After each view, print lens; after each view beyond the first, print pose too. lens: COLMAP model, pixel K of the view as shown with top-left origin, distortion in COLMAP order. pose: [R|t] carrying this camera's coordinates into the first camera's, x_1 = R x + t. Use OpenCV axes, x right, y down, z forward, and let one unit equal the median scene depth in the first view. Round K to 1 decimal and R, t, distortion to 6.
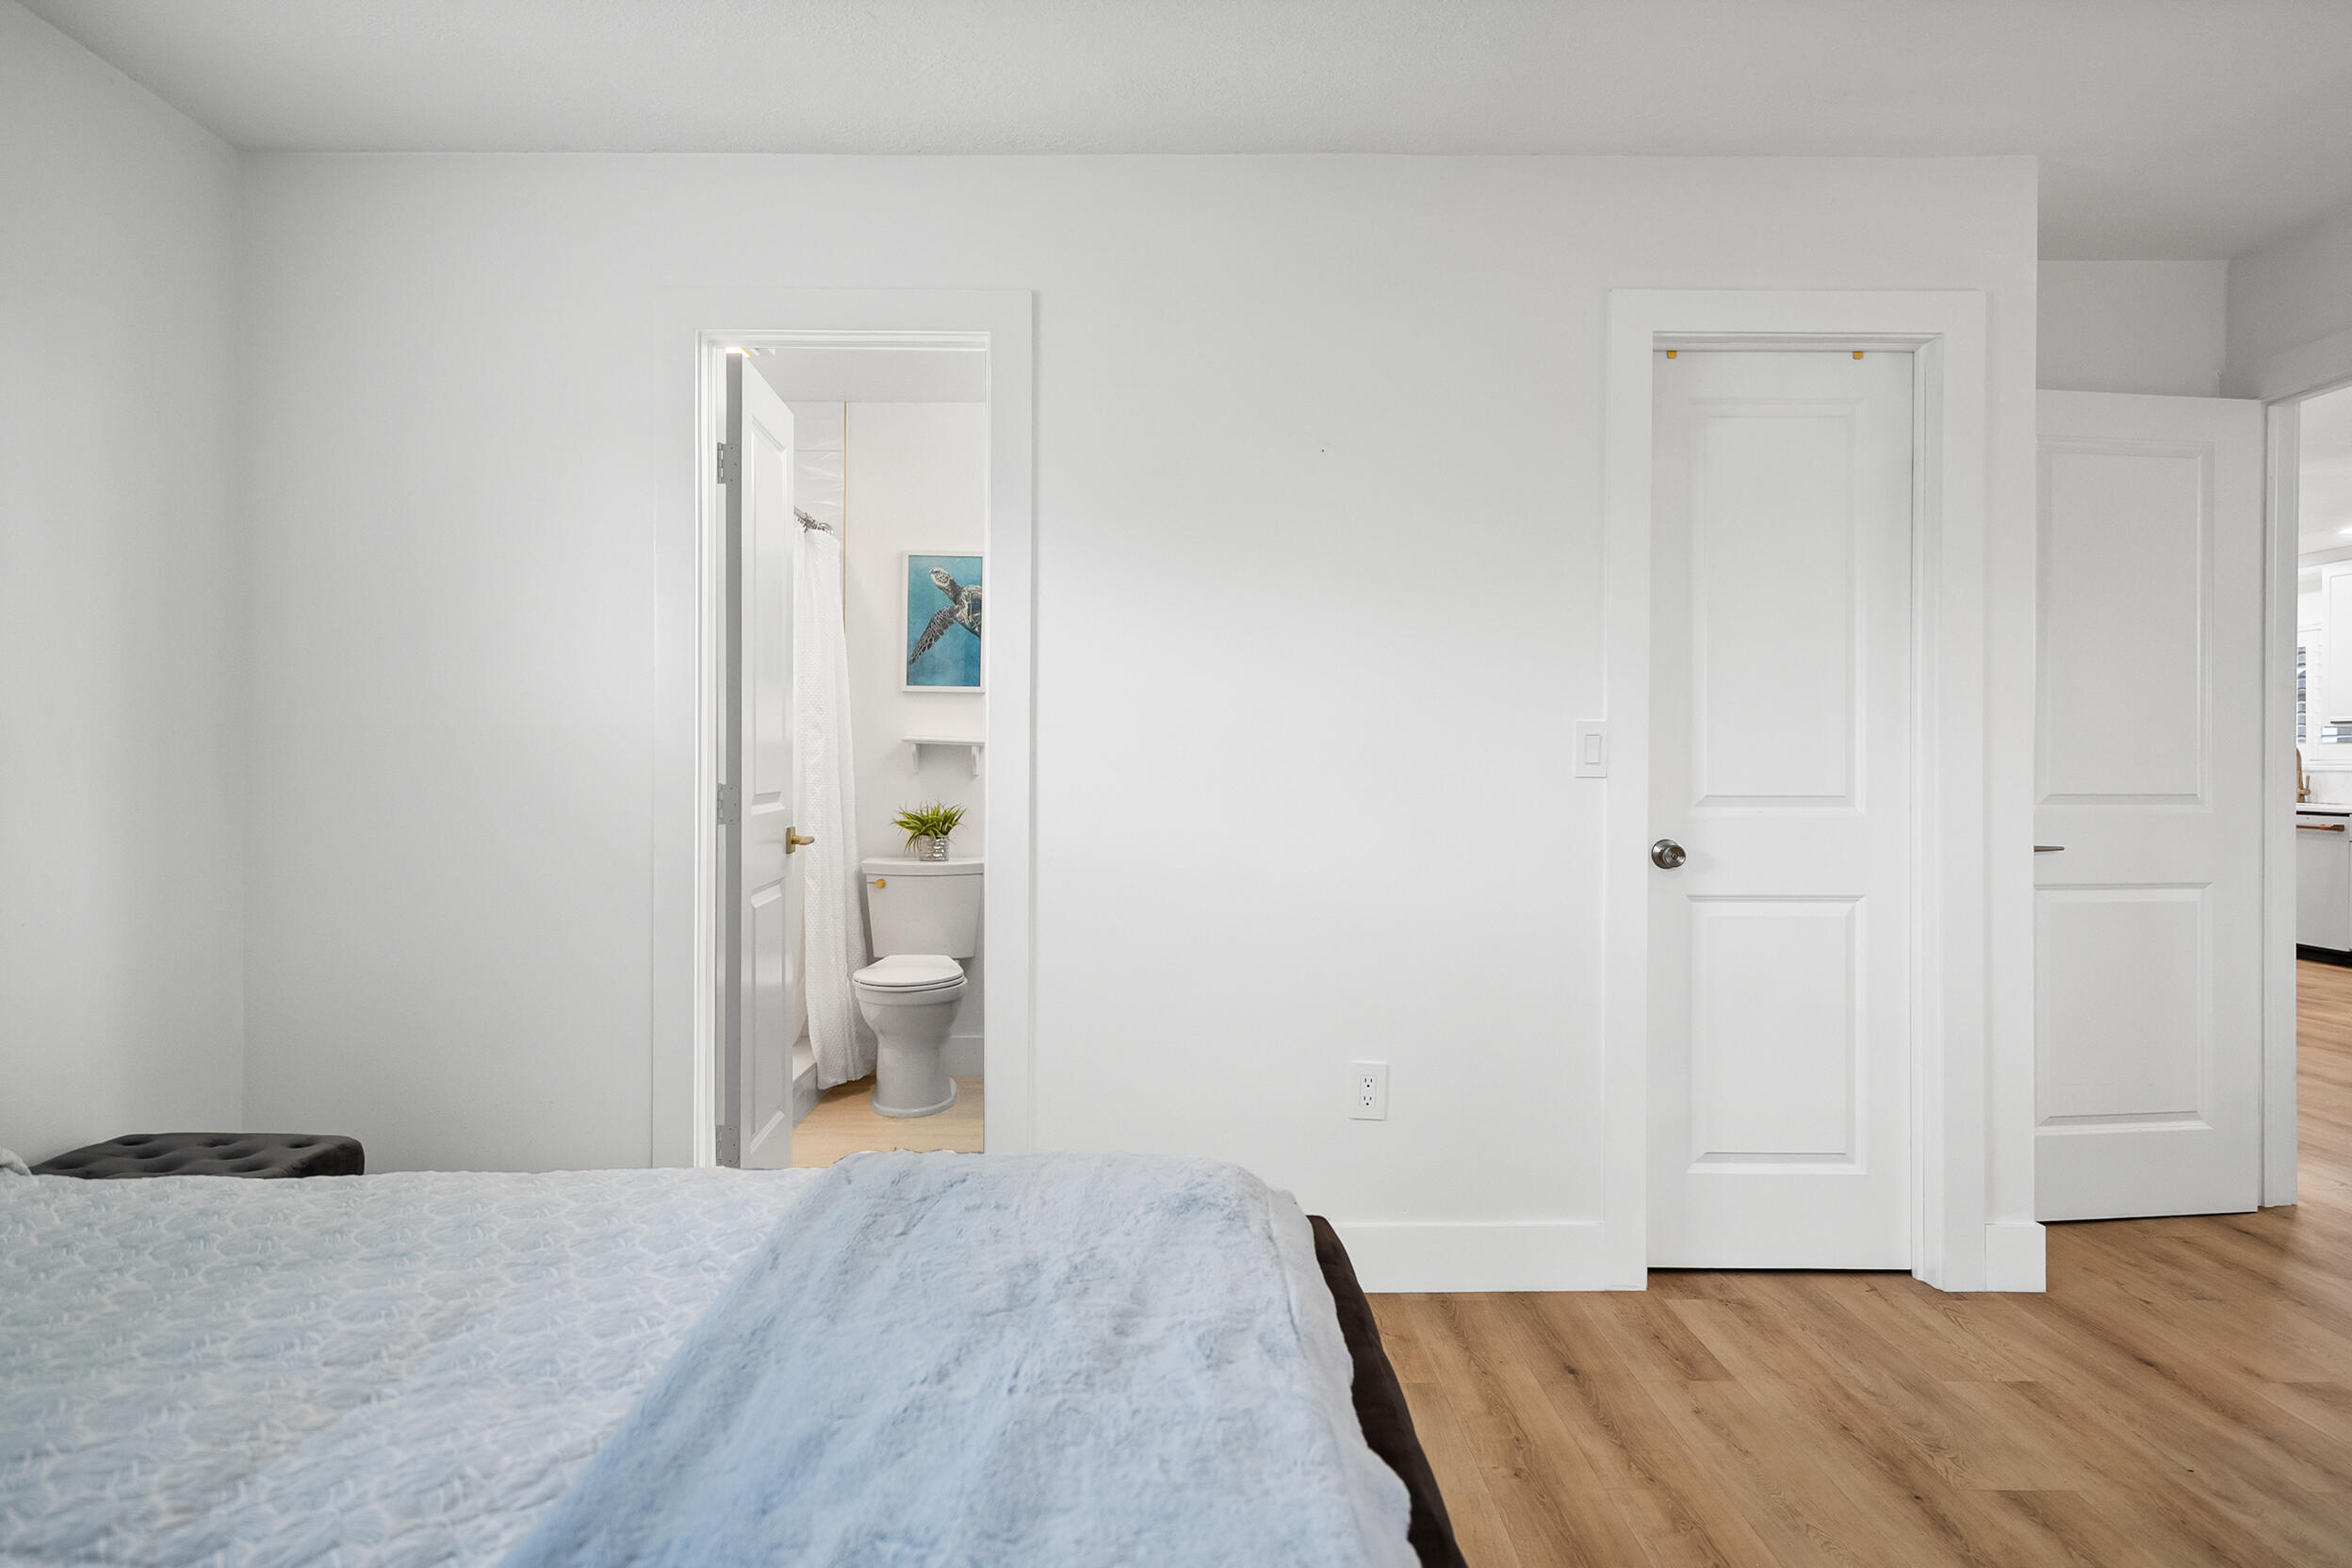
lens RADIAL K [[1475.3, 0, 1177.6], [0, 1475.3, 776.1], [0, 0, 1]] dist [0.004790, 0.002456]
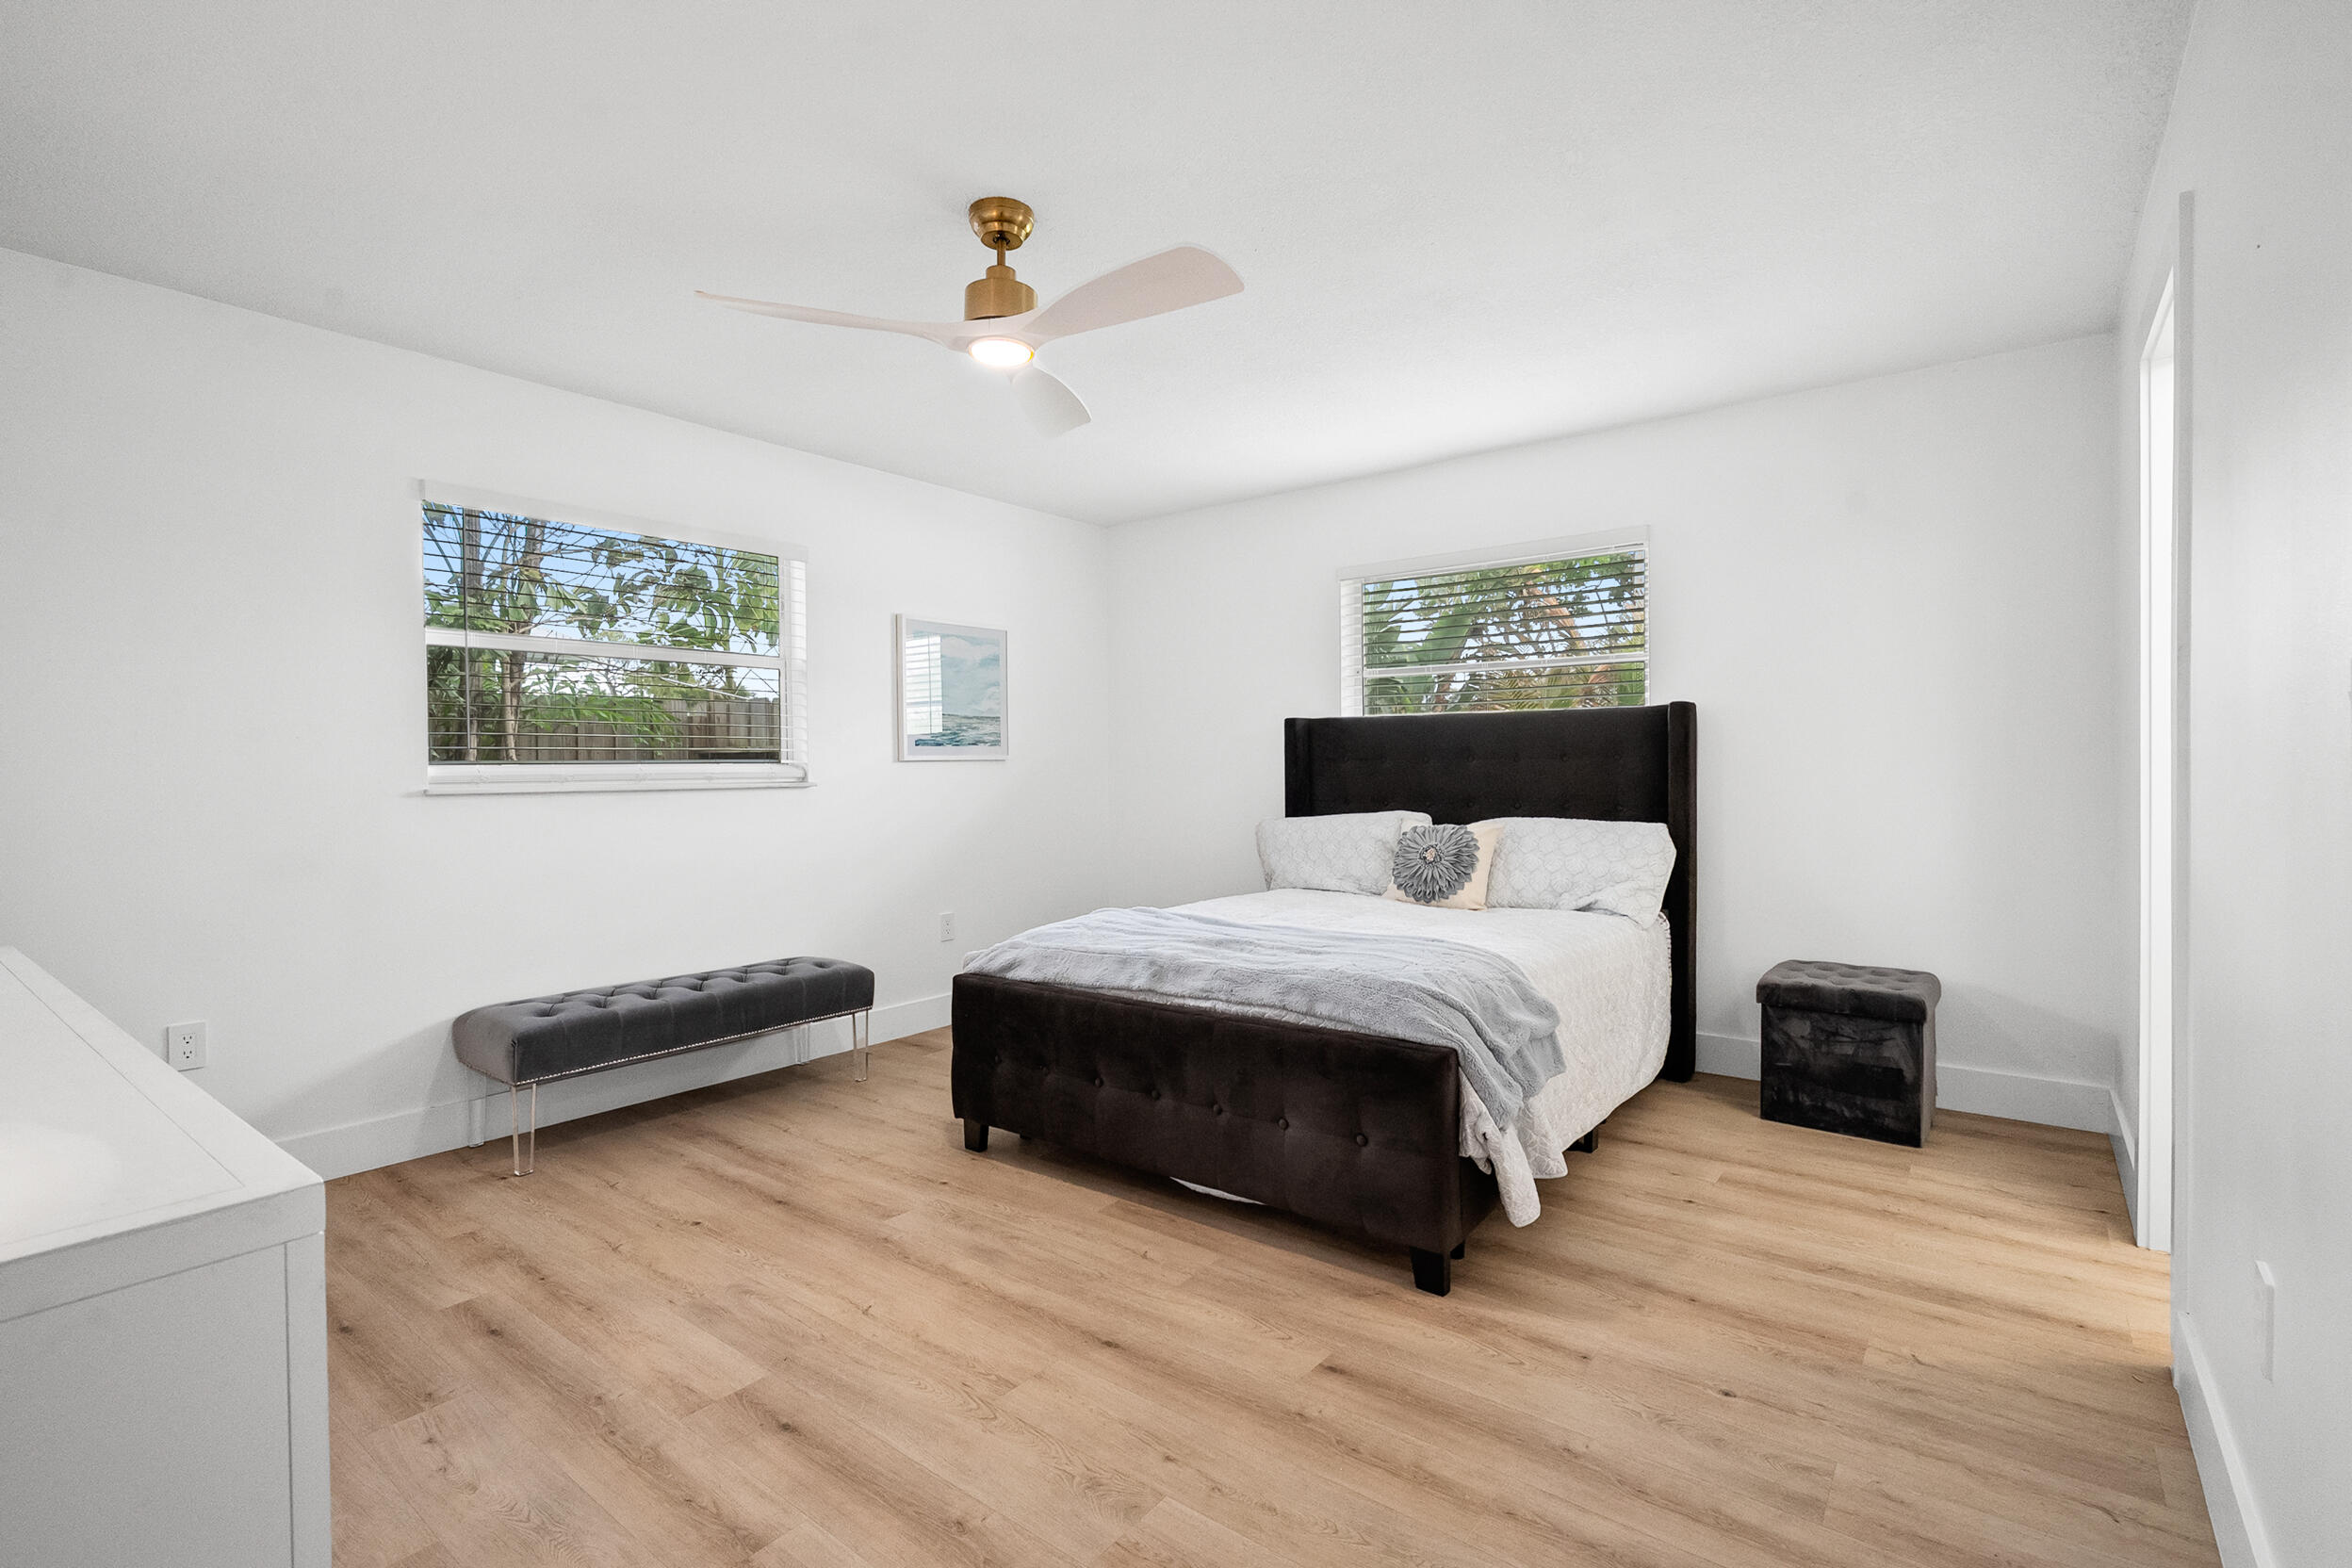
lens RADIAL K [[1069.4, 0, 1164.7], [0, 1069.4, 779.9], [0, 0, 1]] dist [-0.006232, 0.003787]
pose [[-0.624567, 0.011695, -0.780884, 0.731657], [0.004109, 0.999923, 0.011689, -0.008654], [0.780961, 0.004092, -0.624567, 0.919590]]
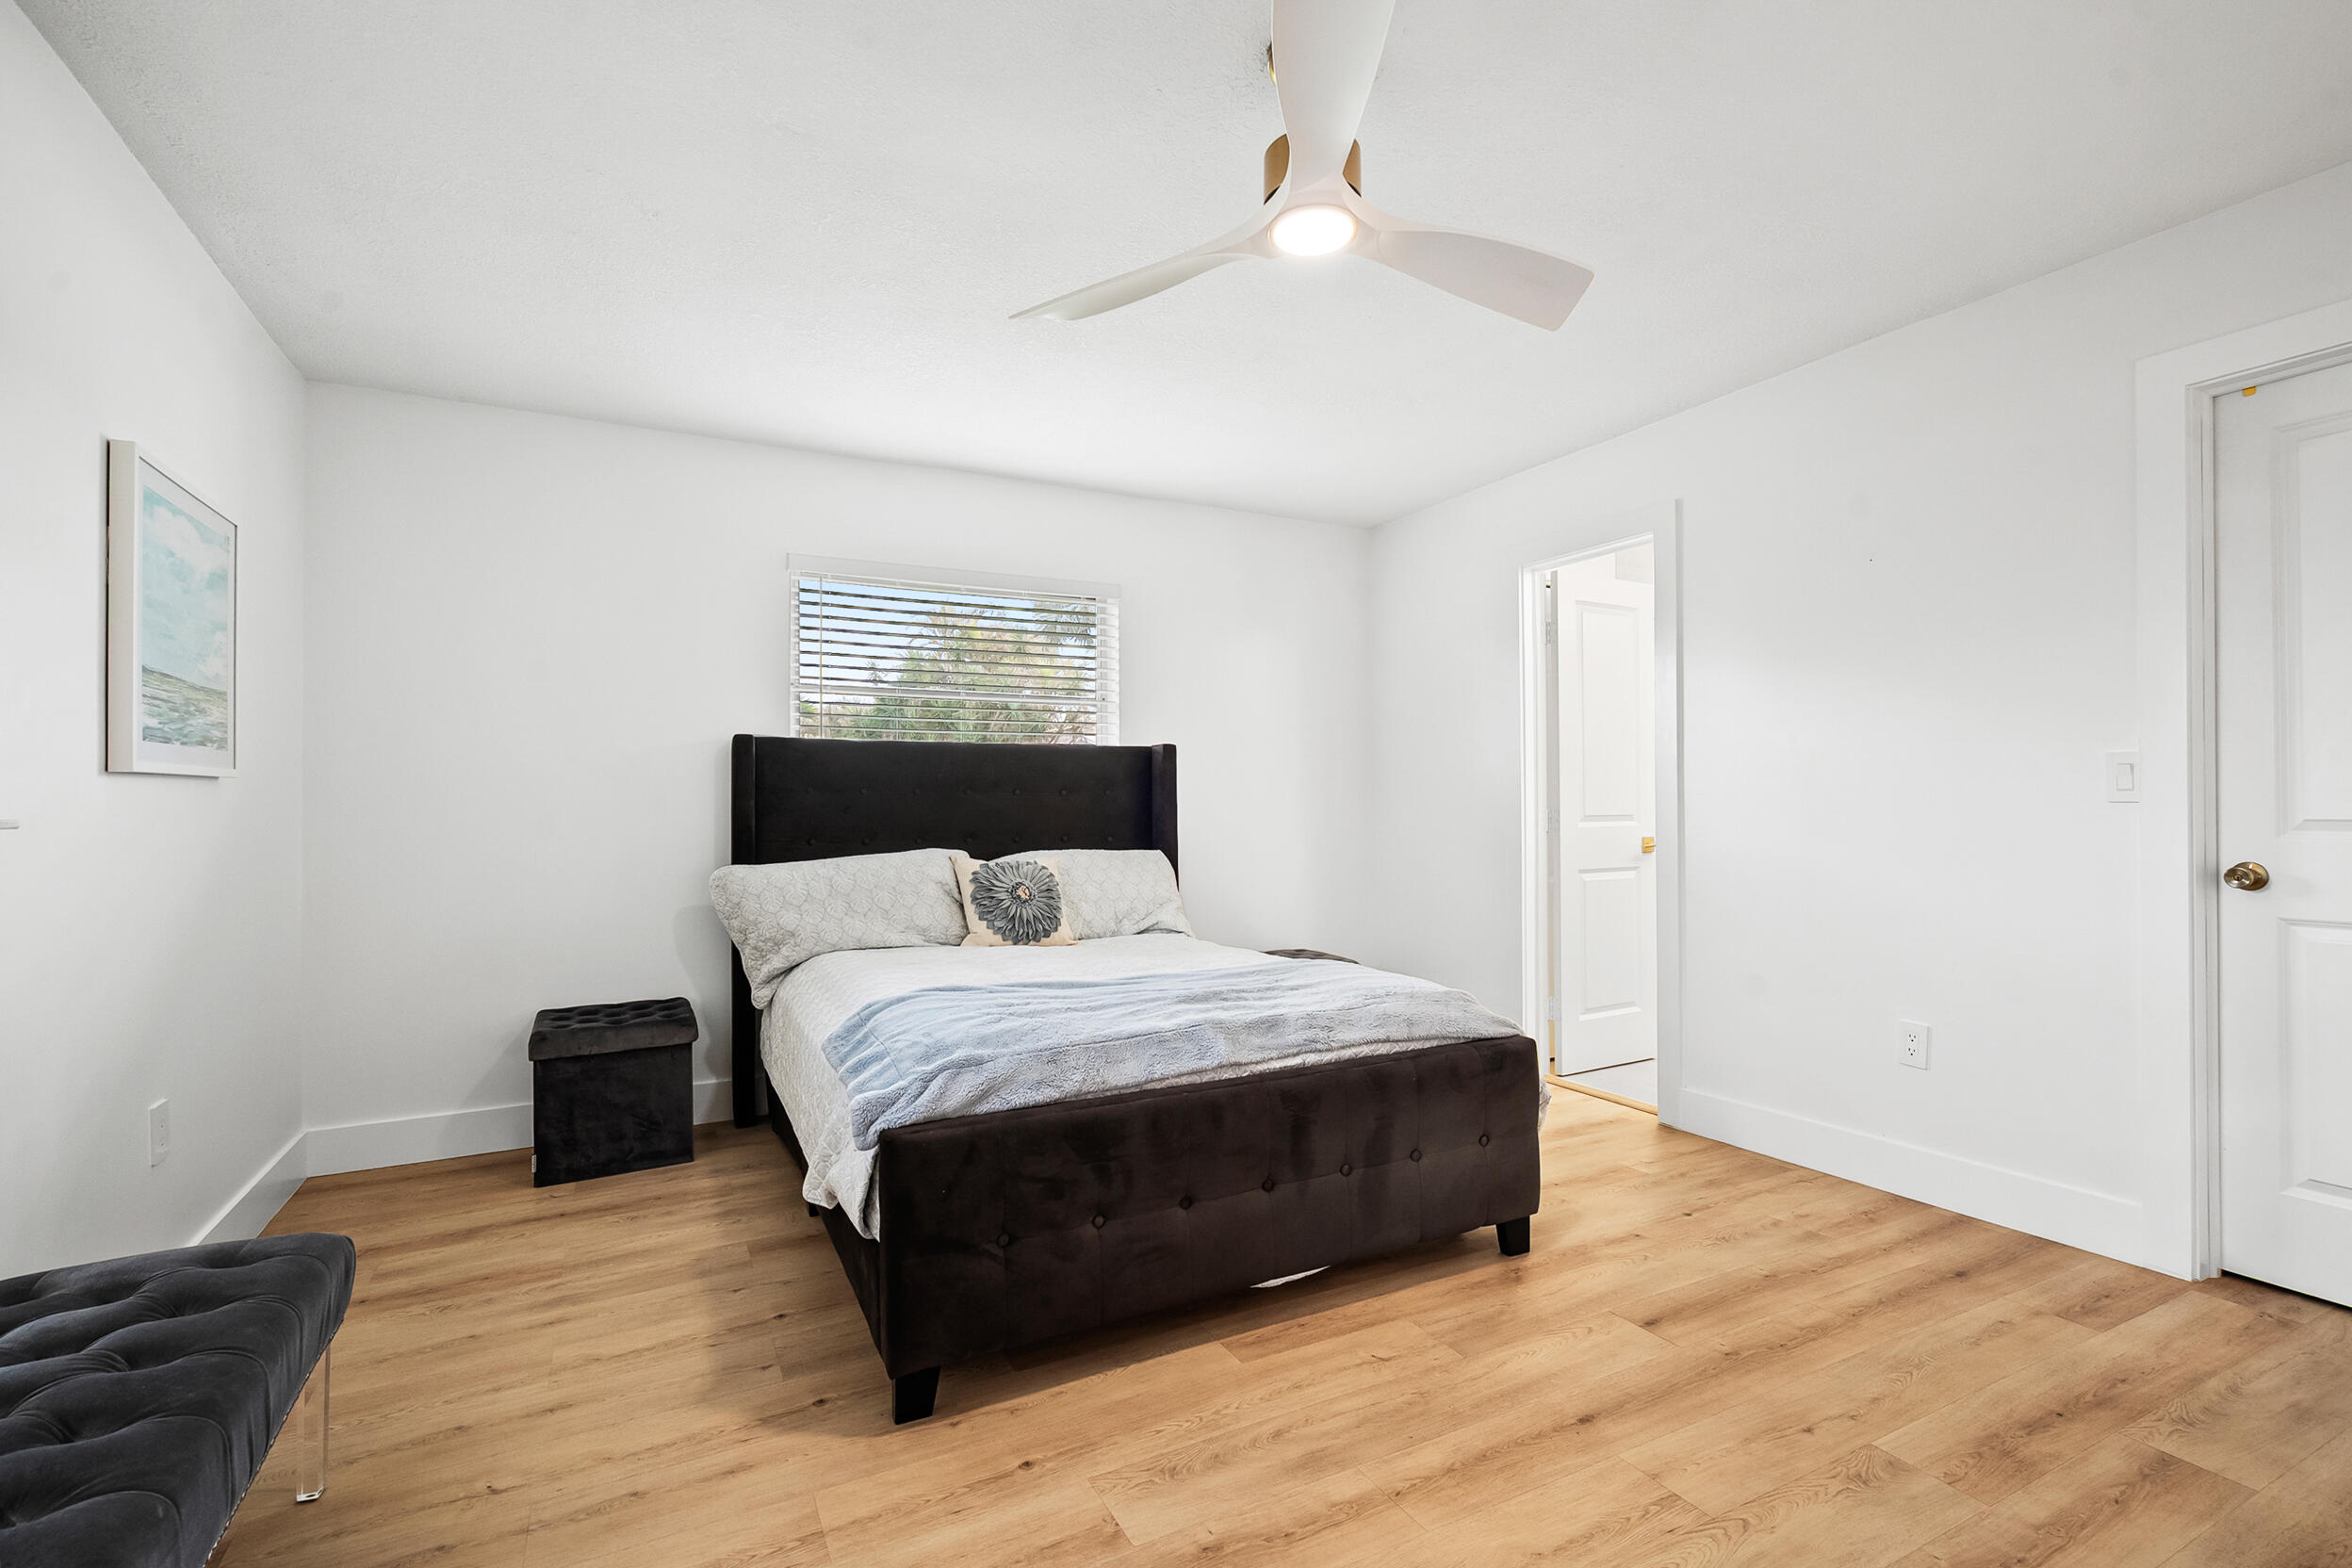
lens RADIAL K [[1069.4, 0, 1174.1], [0, 1069.4, 798.6], [0, 0, 1]] dist [-0.006232, 0.003787]
pose [[0.454739, -0.009798, -0.890571, 0.672714], [0.002197, 0.999949, -0.009880, 0.004537], [0.890622, 0.002537, 0.454737, -0.007916]]
